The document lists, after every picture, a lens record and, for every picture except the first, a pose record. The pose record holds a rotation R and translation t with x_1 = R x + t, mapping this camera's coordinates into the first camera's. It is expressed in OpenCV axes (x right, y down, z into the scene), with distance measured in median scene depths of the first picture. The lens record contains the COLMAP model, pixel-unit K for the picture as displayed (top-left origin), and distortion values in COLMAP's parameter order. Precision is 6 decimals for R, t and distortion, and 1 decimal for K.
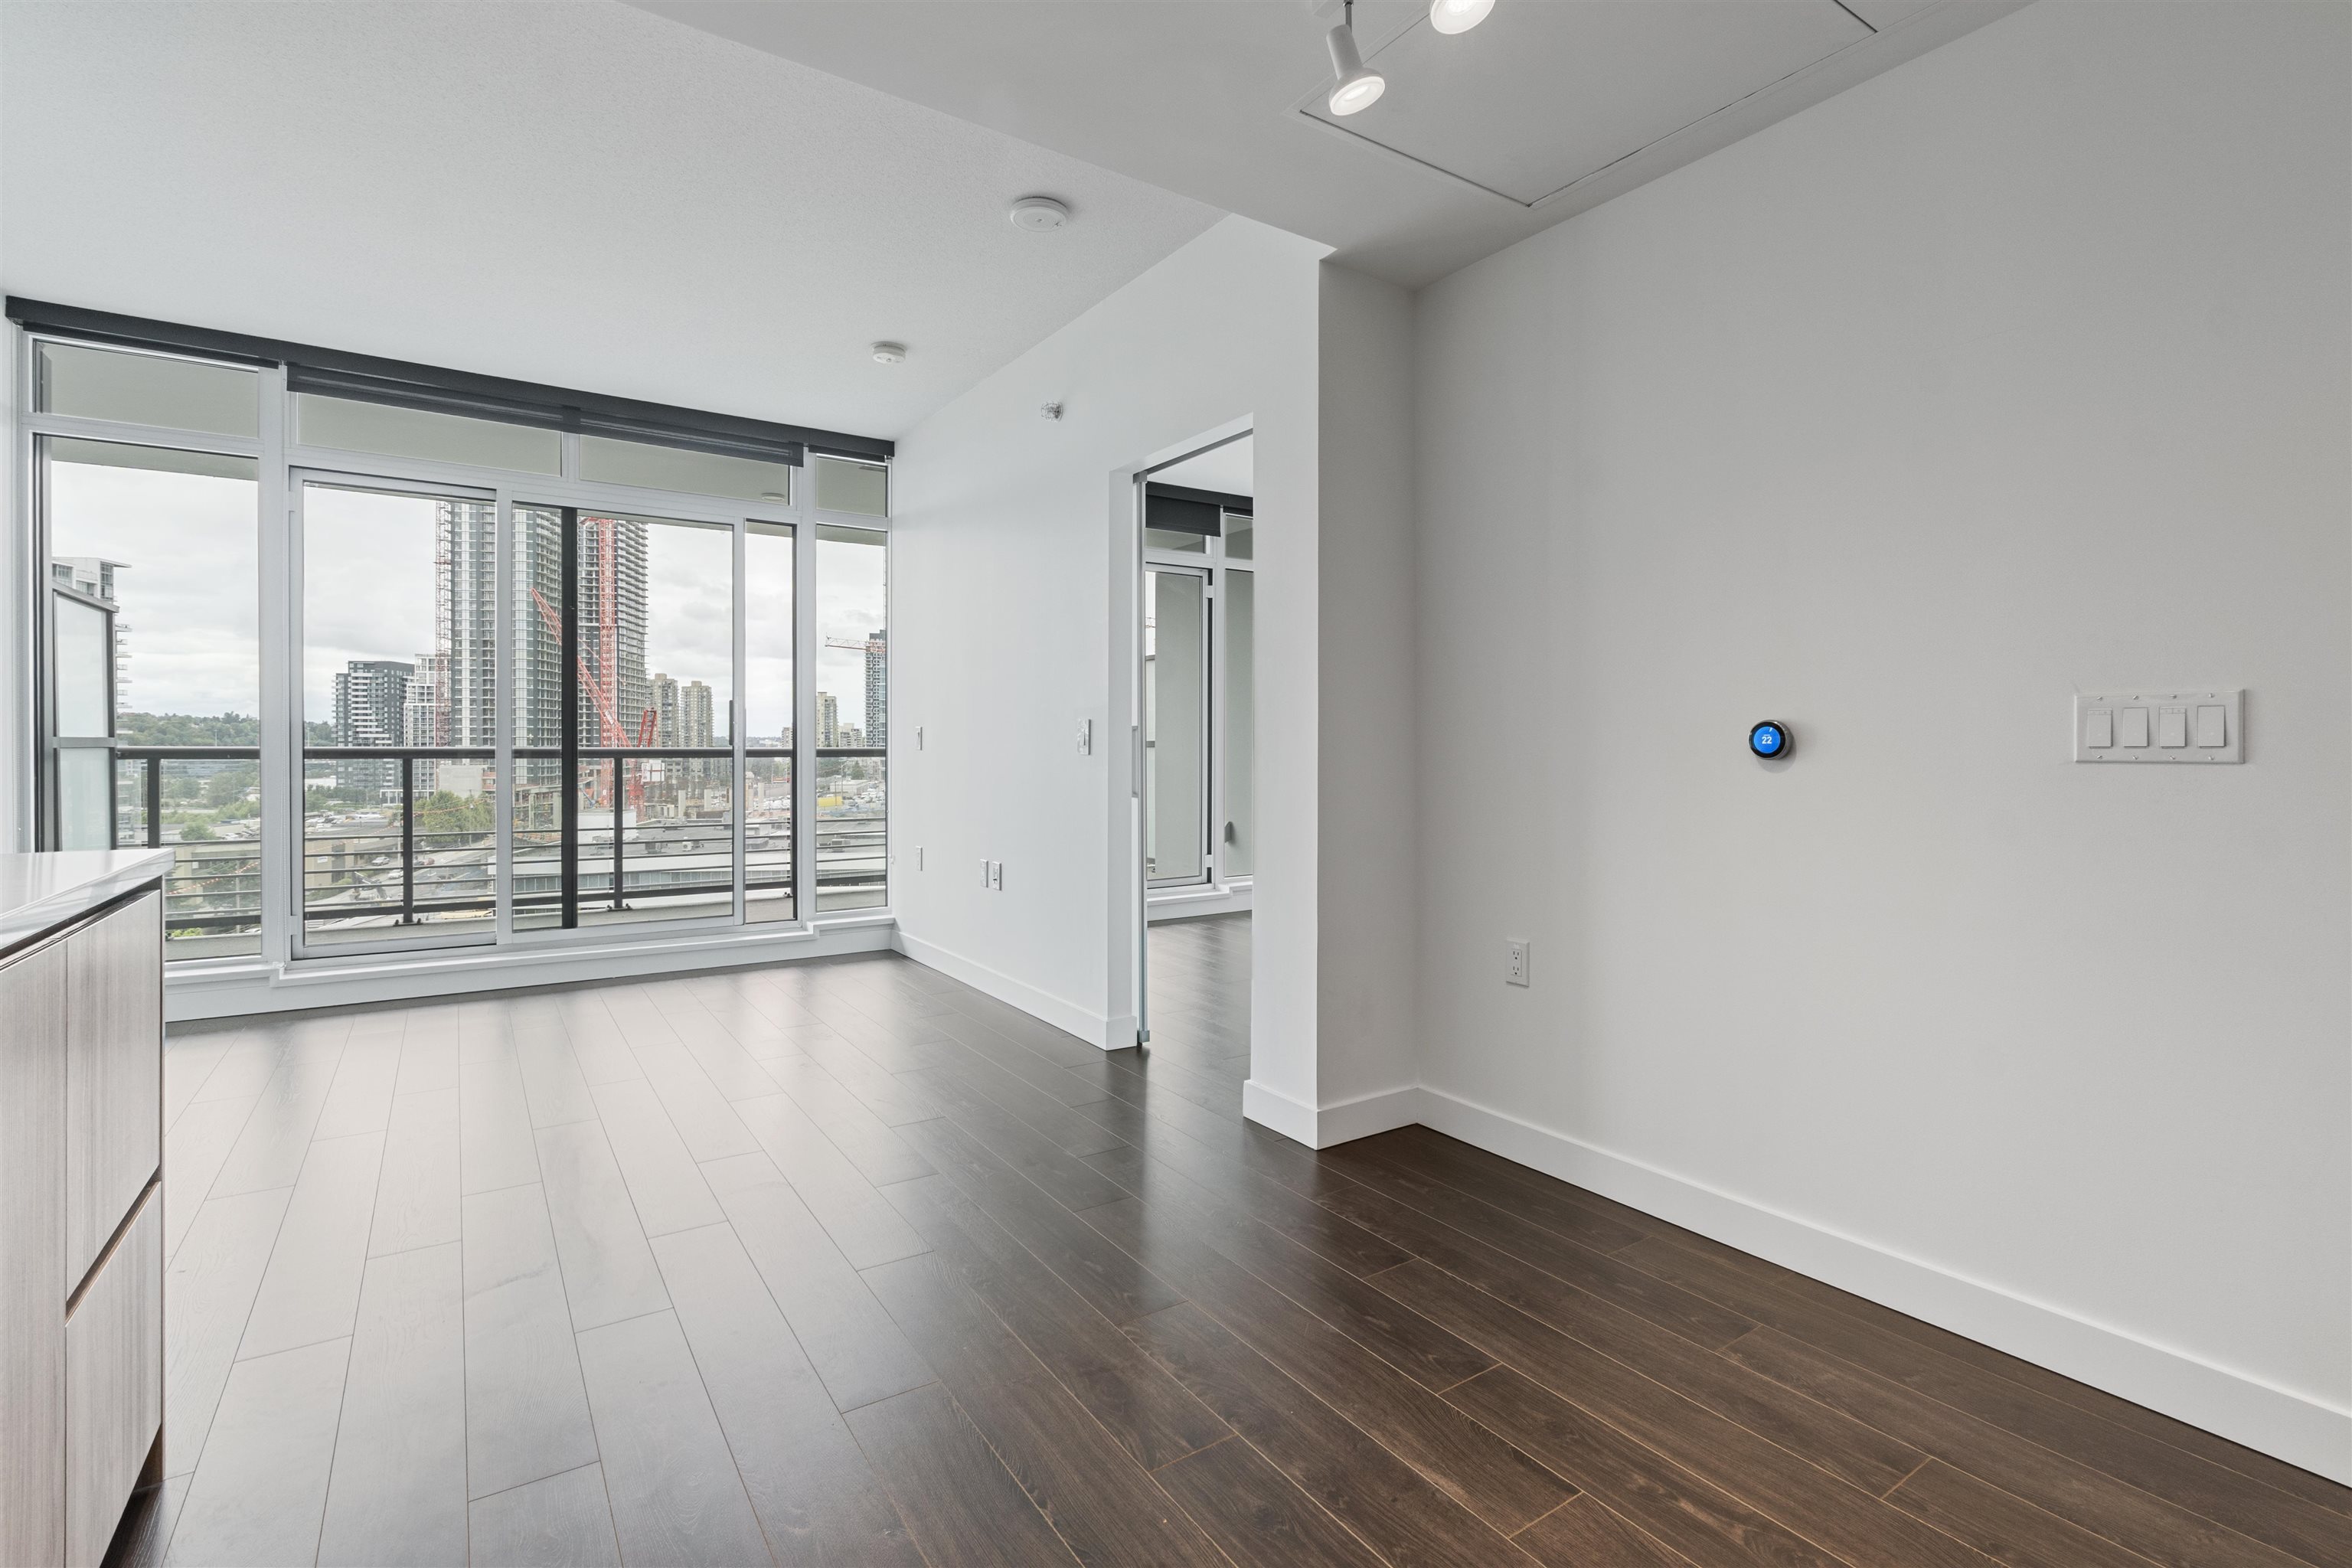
lens RADIAL K [[1083.2, 0, 1169.9], [0, 1083.2, 752.0], [0, 0, 1]] dist [-0.008554, 0.001057]
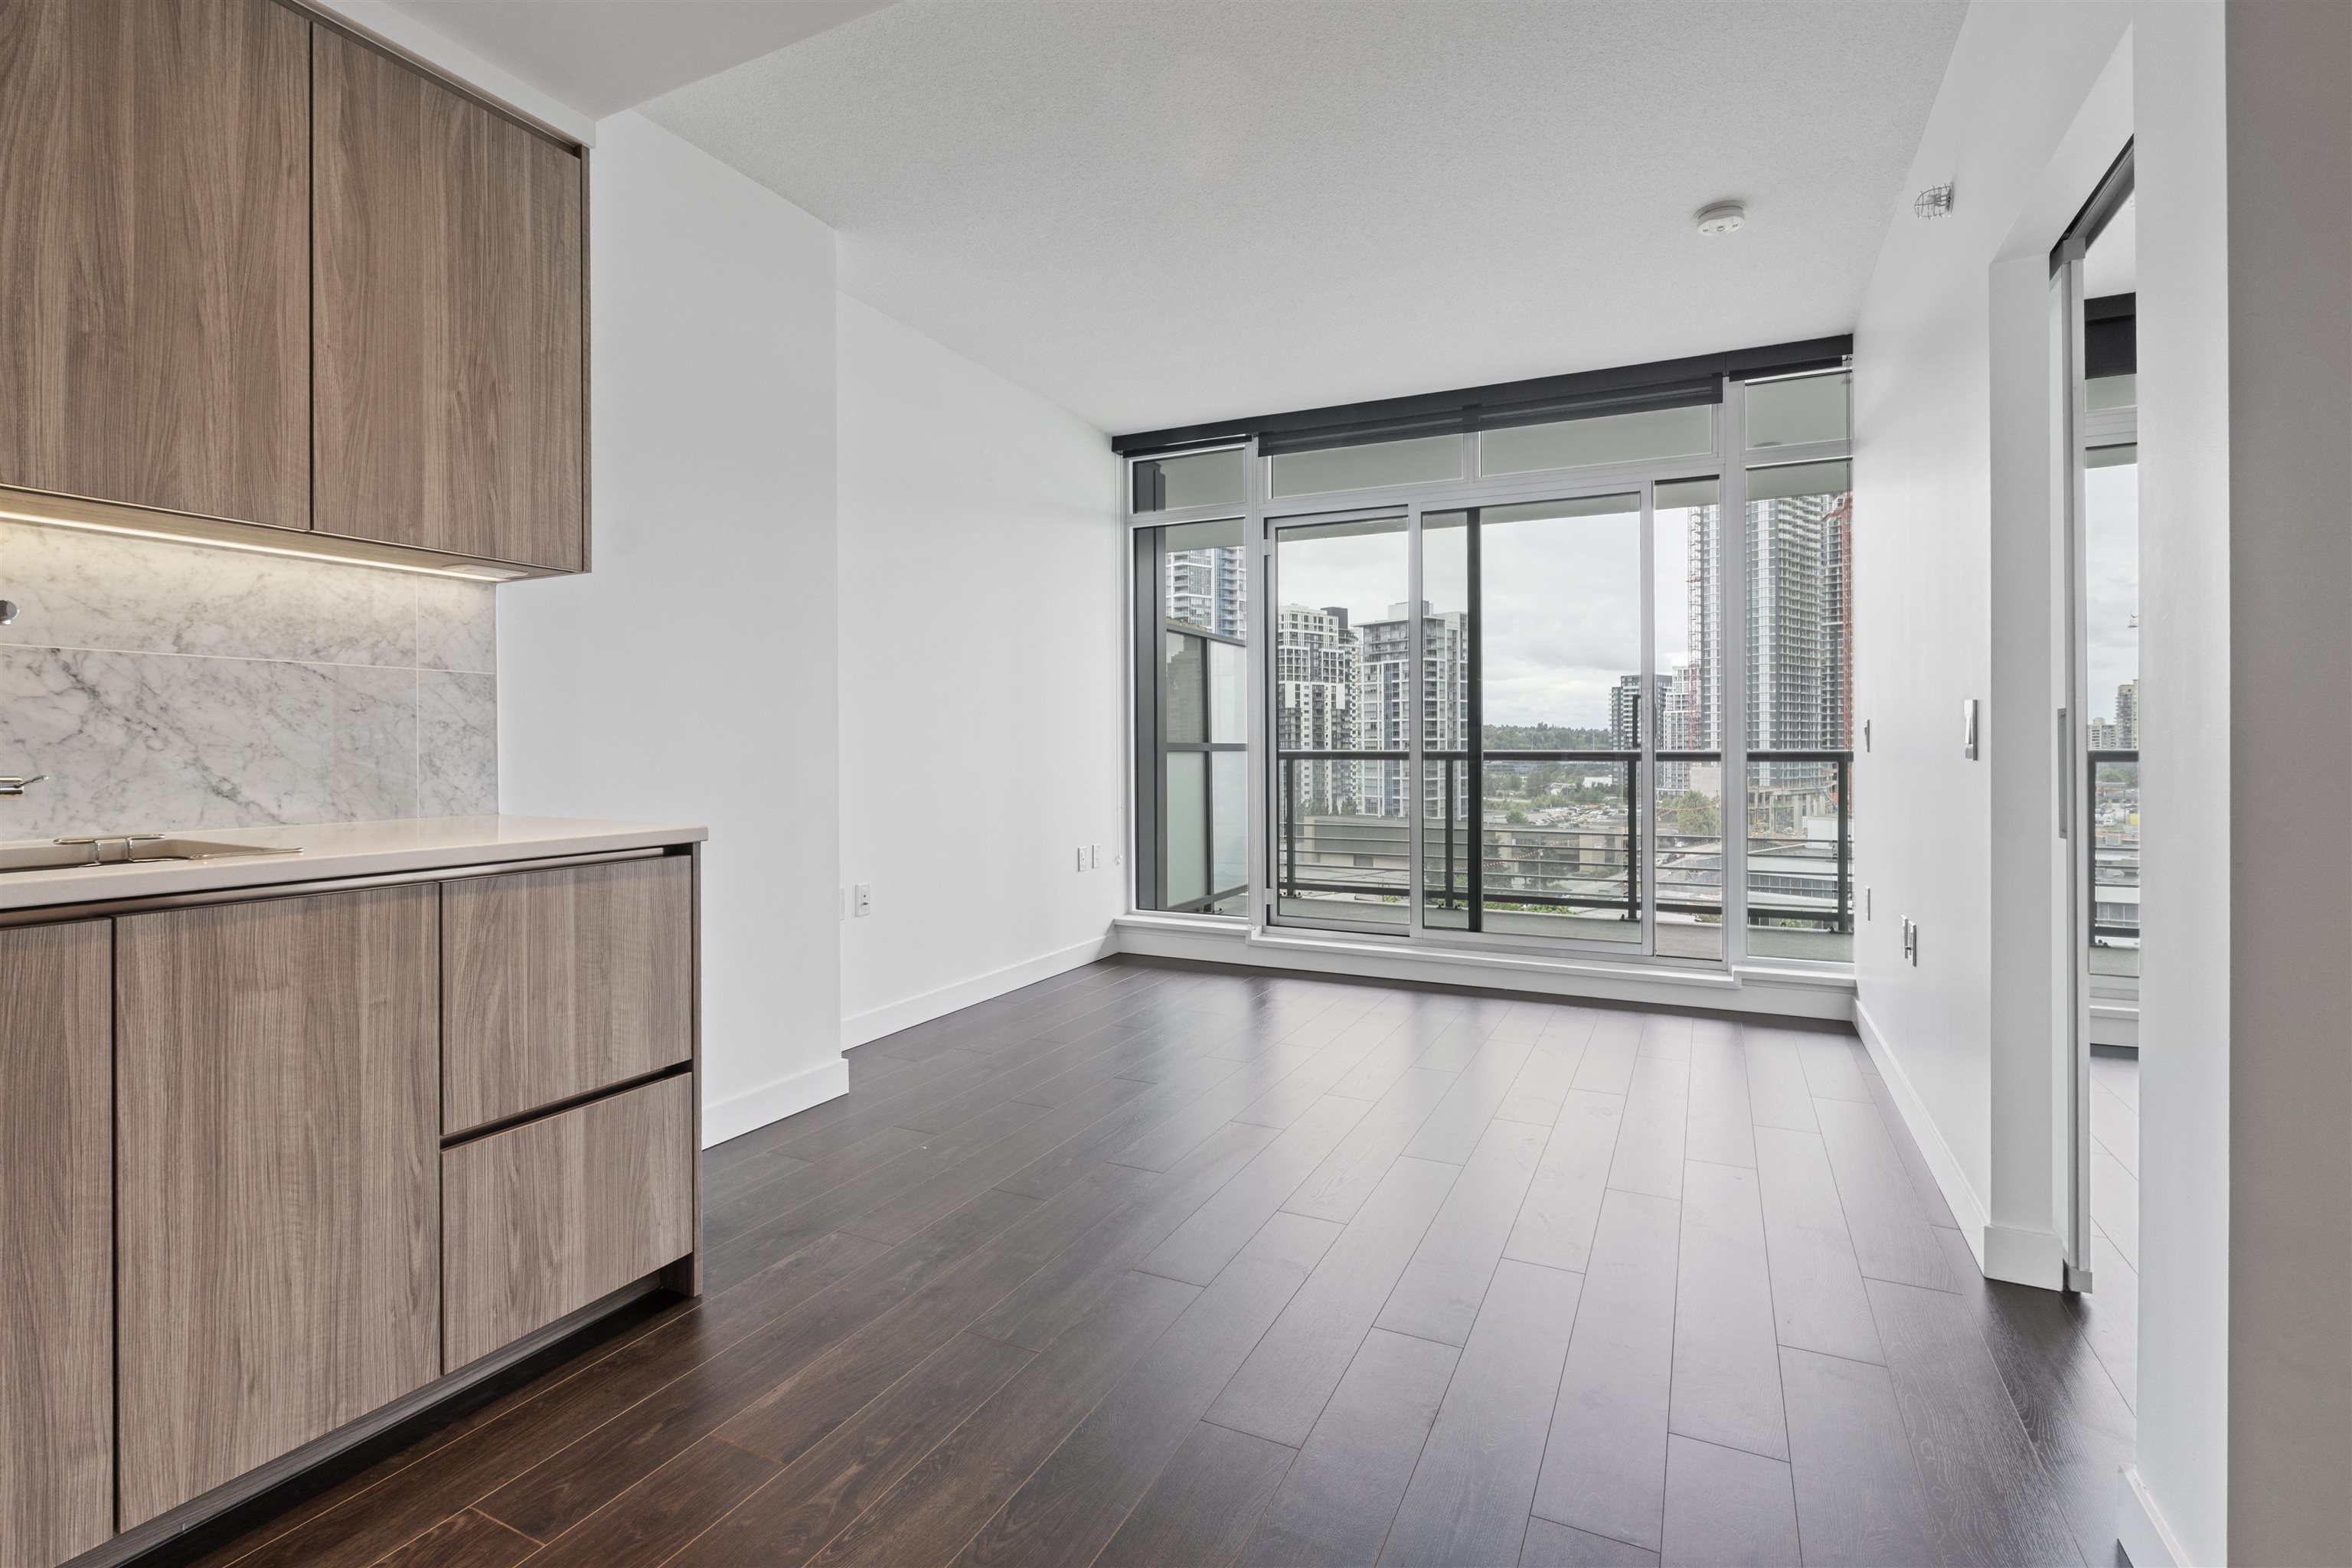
lens RADIAL K [[1083.2, 0, 1174.1], [0, 1083.2, 751.8], [0, 0, 1]] dist [-0.008554, 0.001057]
pose [[0.504097, -0.000385, -0.863647, 0.197154], [-0.002197, 0.999996, -0.001728, 0.000158], [0.863644, 0.002769, 0.504094, 0.311530]]
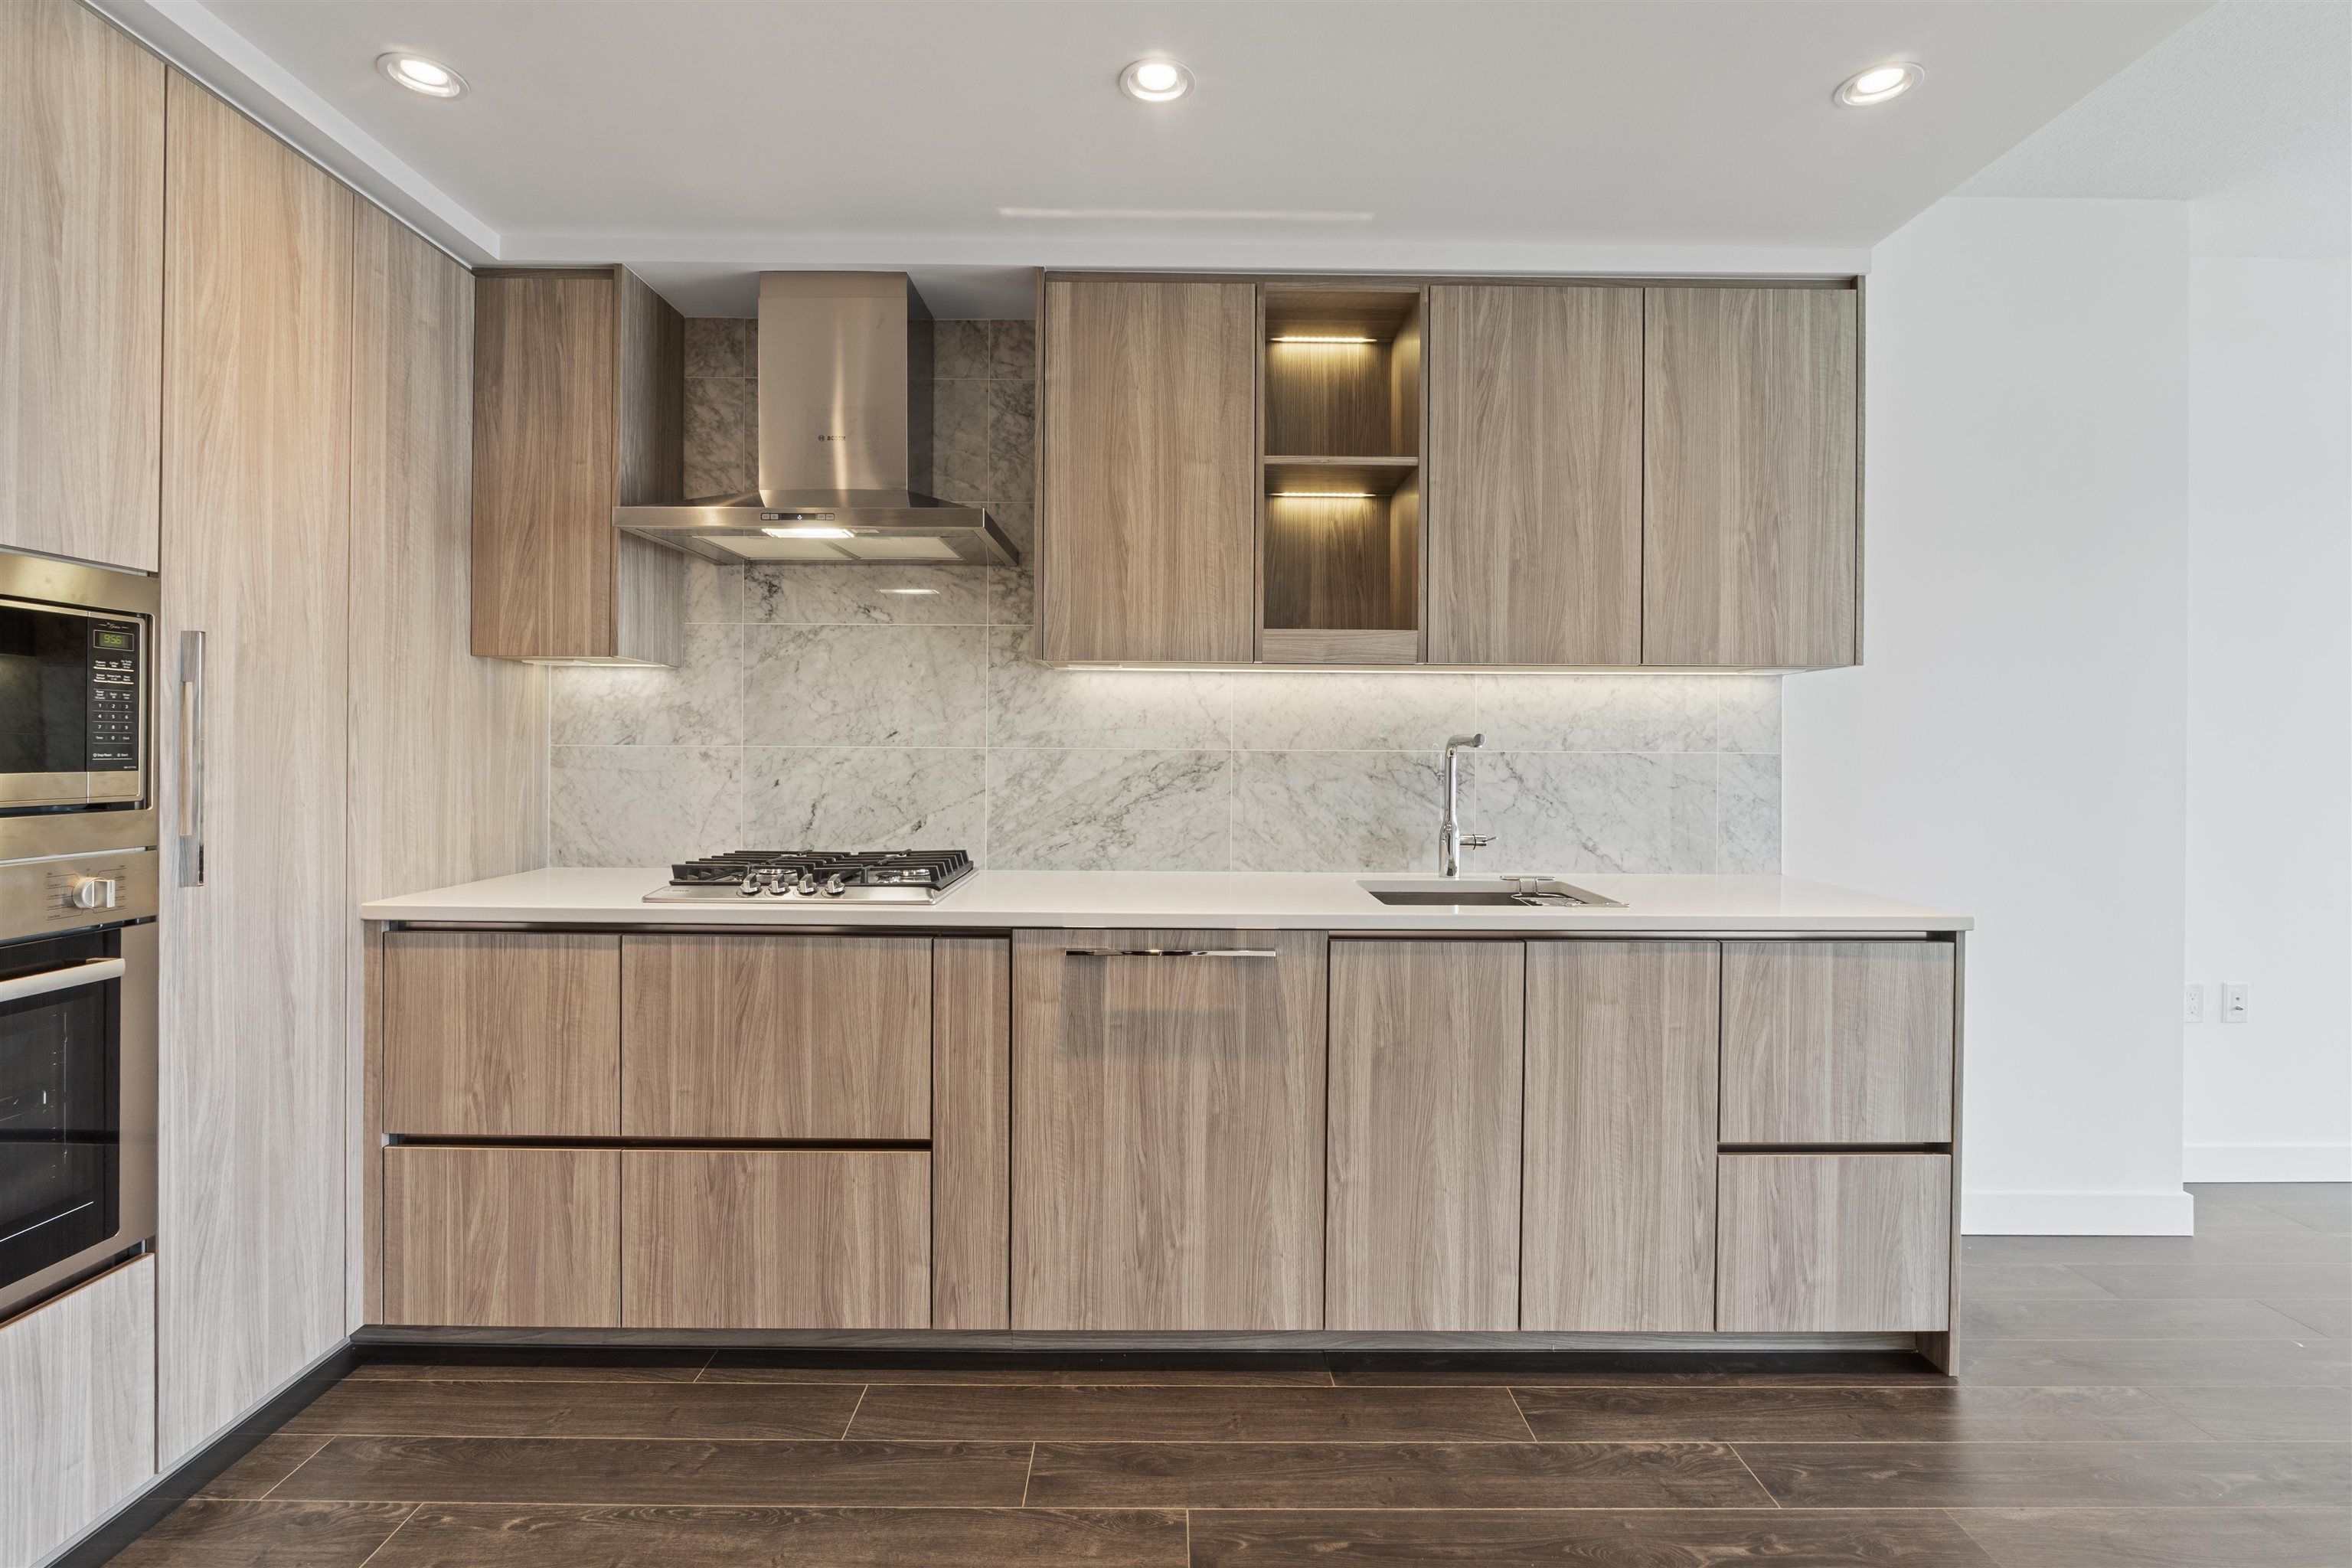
lens RADIAL K [[1083.2, 0, 1173.6], [0, 1083.2, 754.4], [0, 0, 1]] dist [-0.008554, 0.001057]
pose [[-0.545324, -0.003339, -0.838218, 0.280334], [-0.014187, 0.999886, 0.005246, -0.038819], [0.838105, 0.014752, -0.545309, 0.338258]]
